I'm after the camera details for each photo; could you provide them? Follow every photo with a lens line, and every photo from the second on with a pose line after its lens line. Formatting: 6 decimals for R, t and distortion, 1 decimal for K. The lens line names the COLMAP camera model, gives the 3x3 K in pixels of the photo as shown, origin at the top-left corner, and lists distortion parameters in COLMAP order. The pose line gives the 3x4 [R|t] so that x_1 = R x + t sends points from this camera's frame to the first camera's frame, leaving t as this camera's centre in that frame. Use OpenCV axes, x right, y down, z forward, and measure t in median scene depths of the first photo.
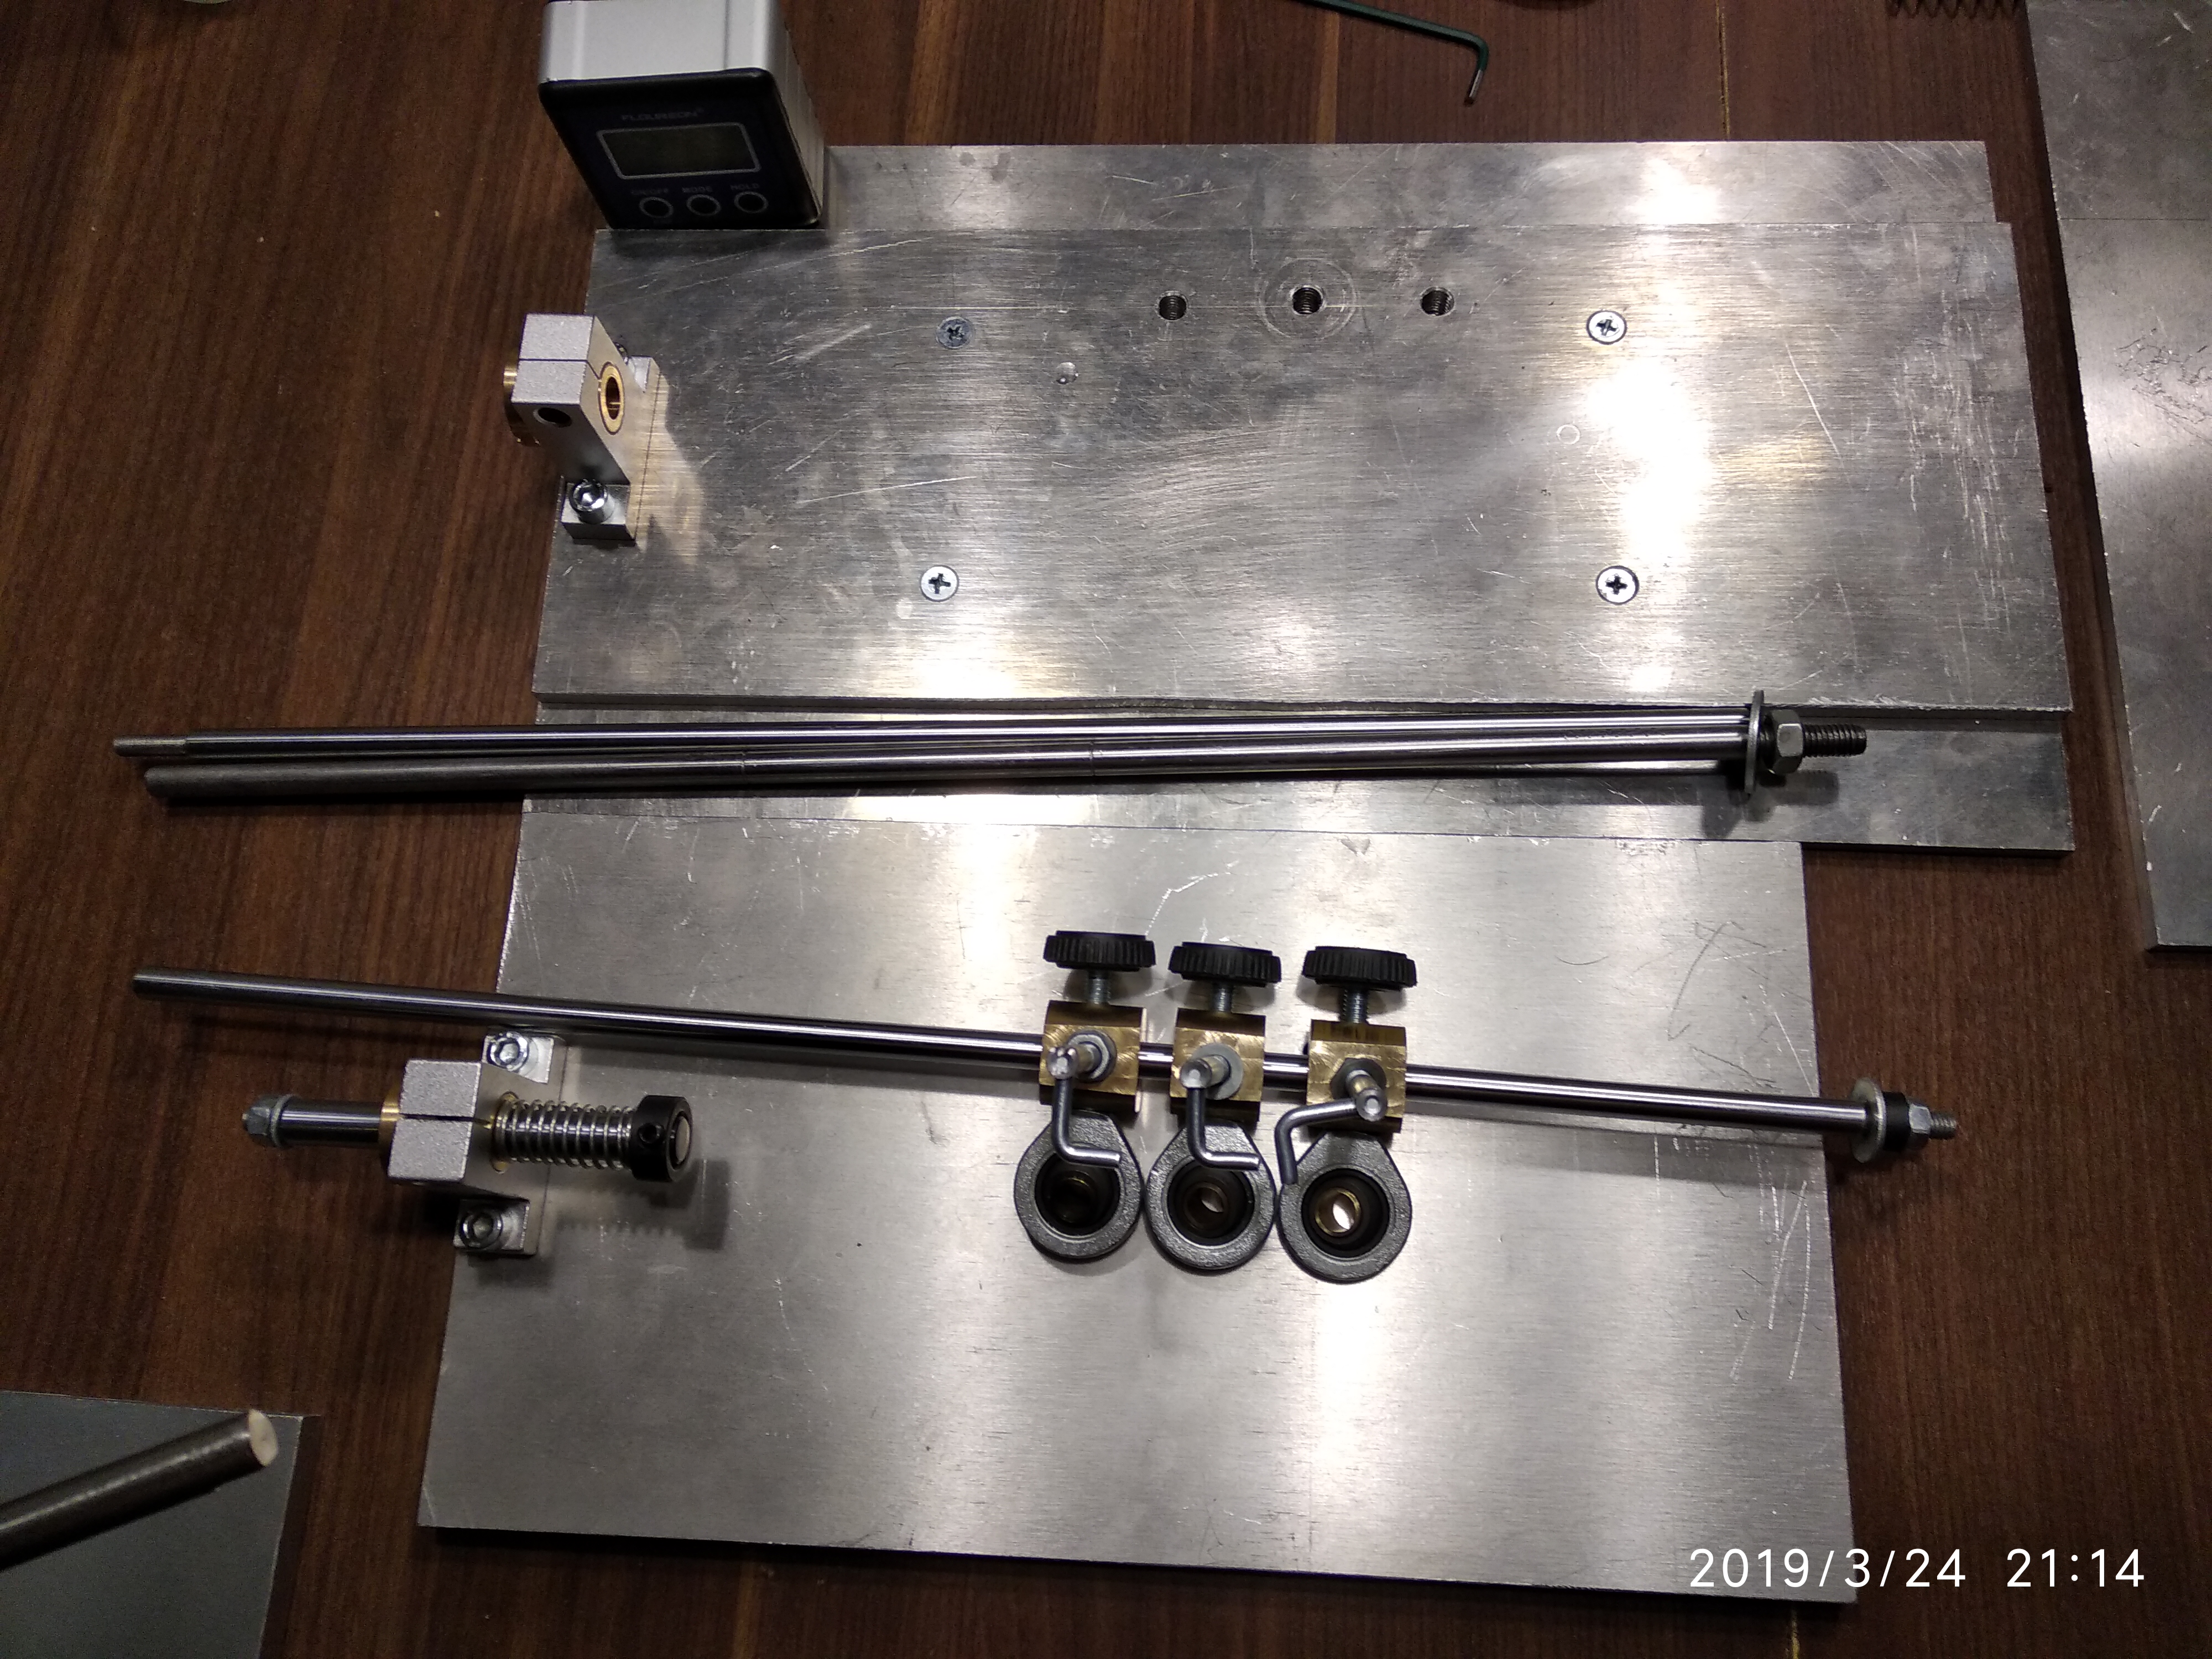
lens RADIAL K [[1712.4, 0, 1106.0], [0, 1712.4, 829.5], [0, 0, 1]] dist [0.005607, -0.031405]
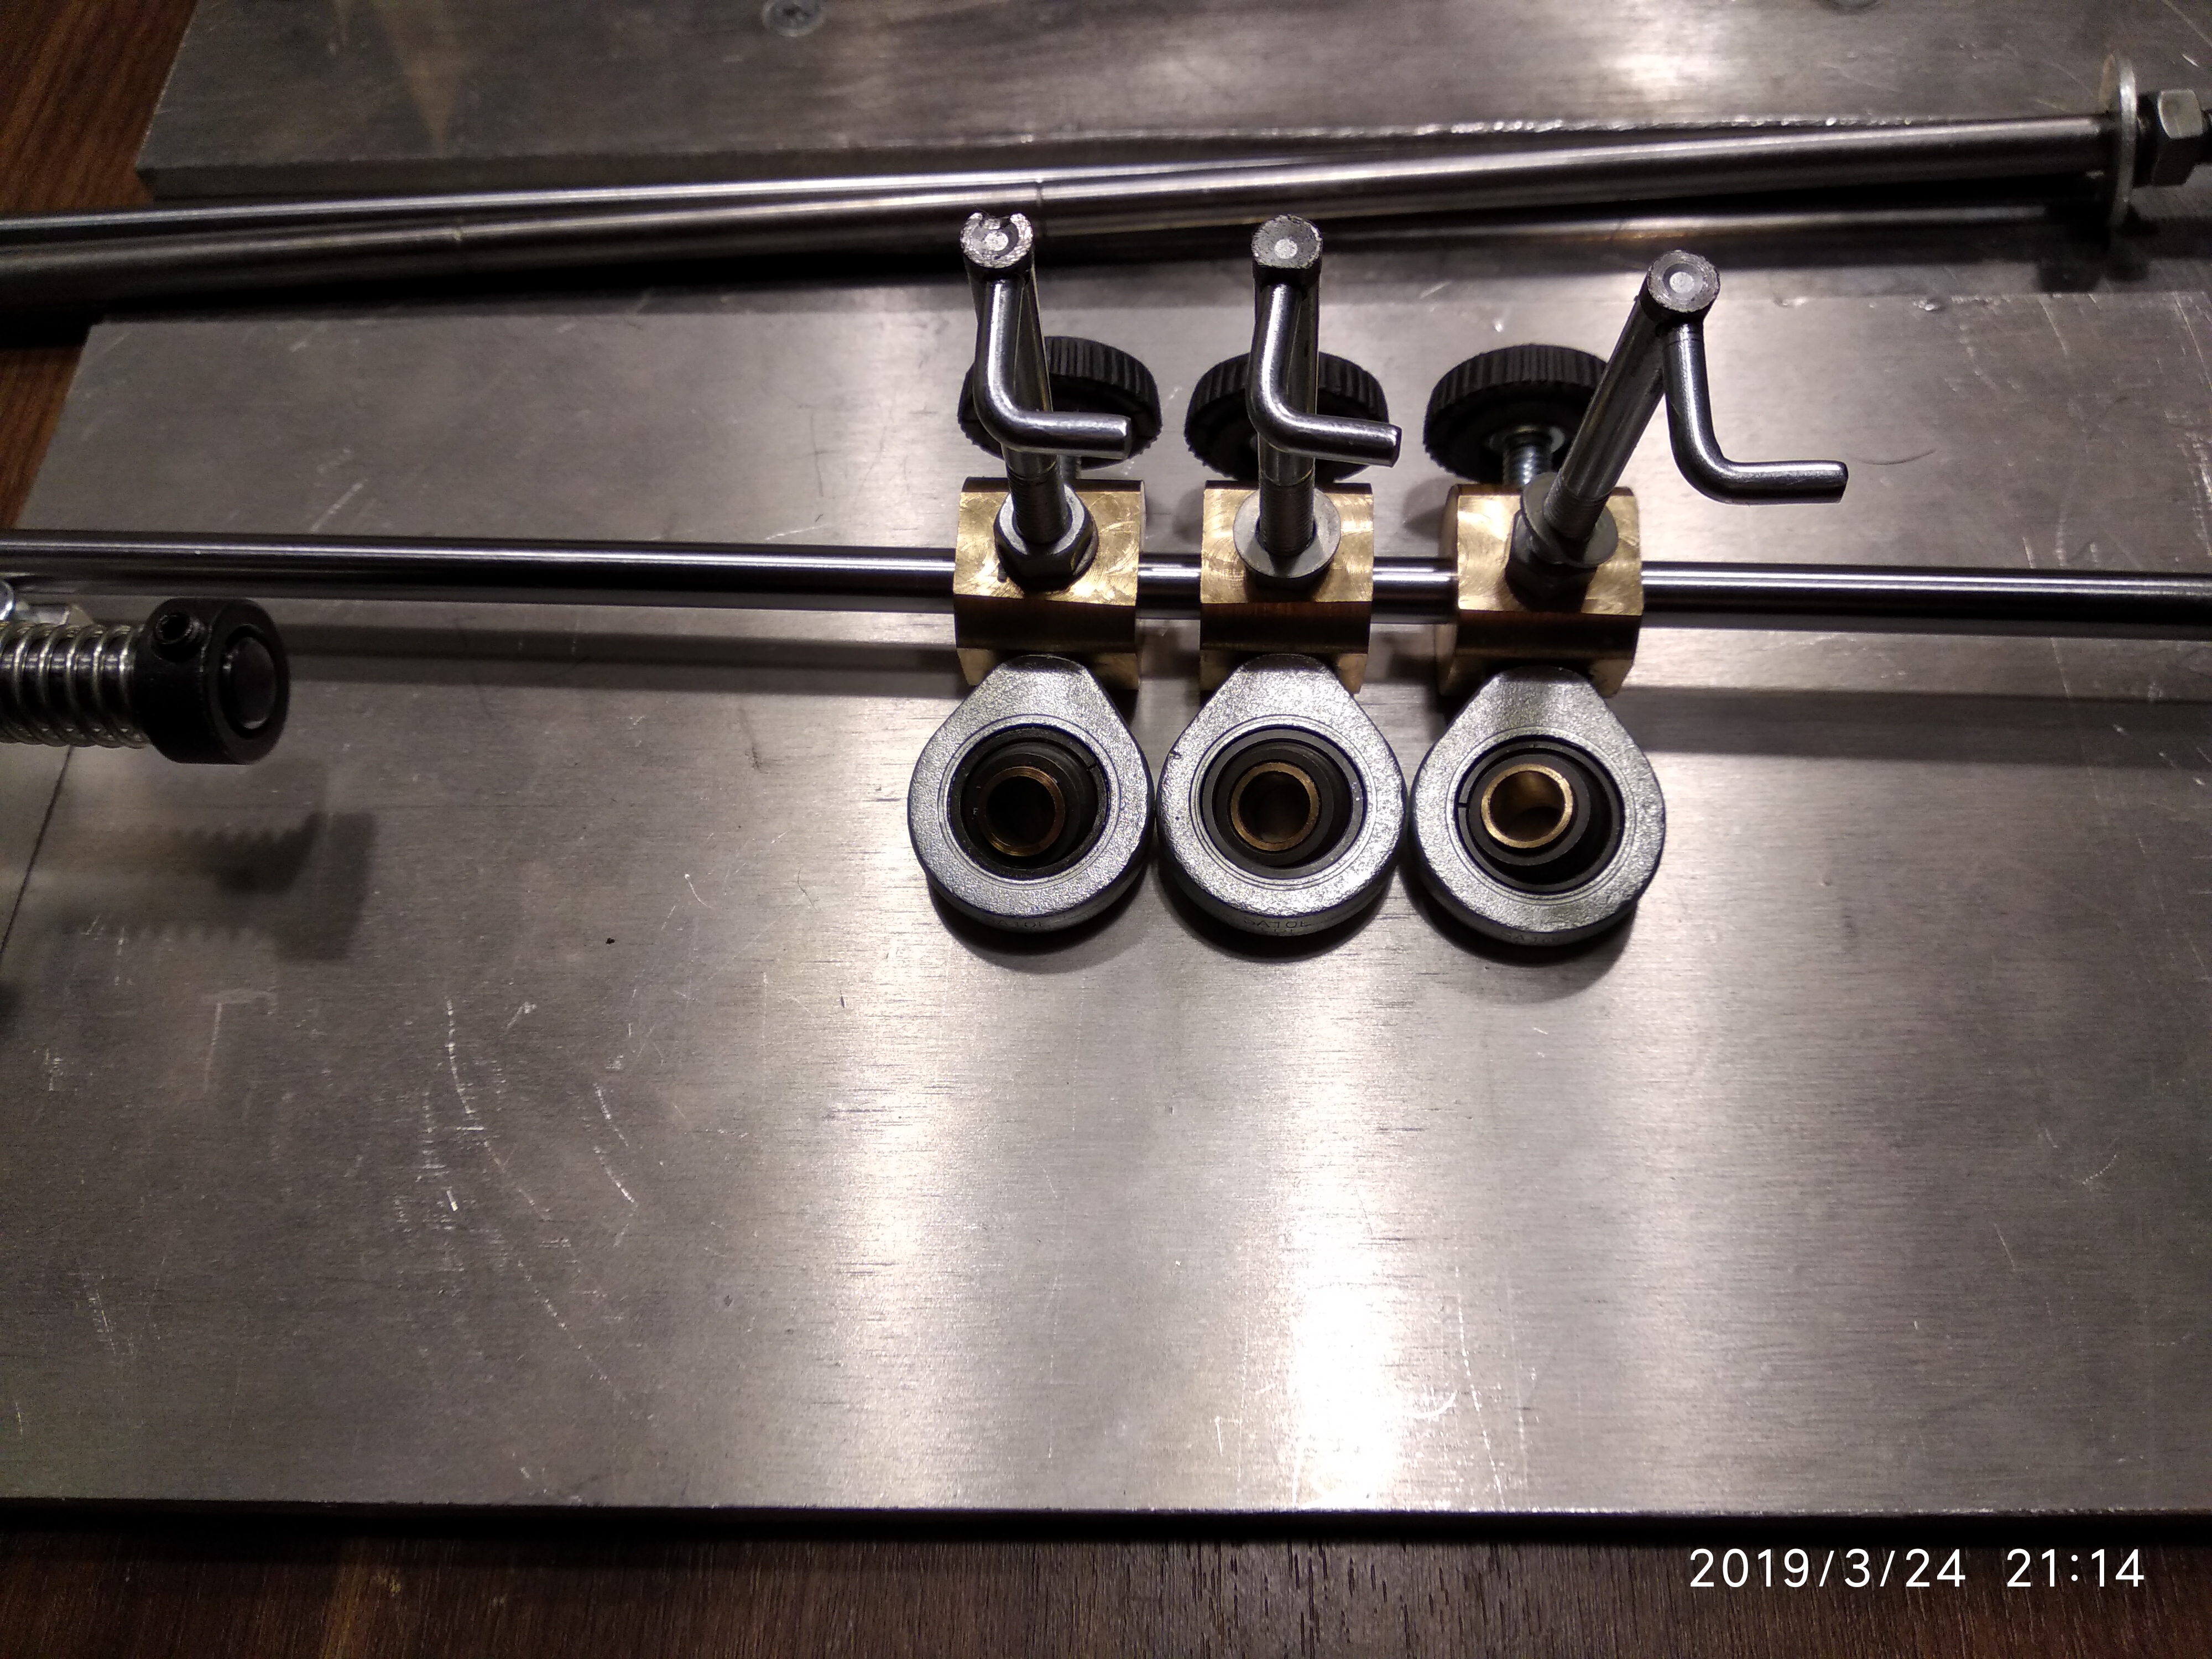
lens RADIAL K [[1748.6, 0, 1106.0], [0, 1748.6, 829.5], [0, 0, 1]] dist [-0.008449, -0.028765]
pose [[0.998694, -0.006444, 0.050692, -0.019096], [0.015169, 0.984685, -0.173679, 0.307433], [-0.048797, 0.174221, 0.983497, 0.464790]]
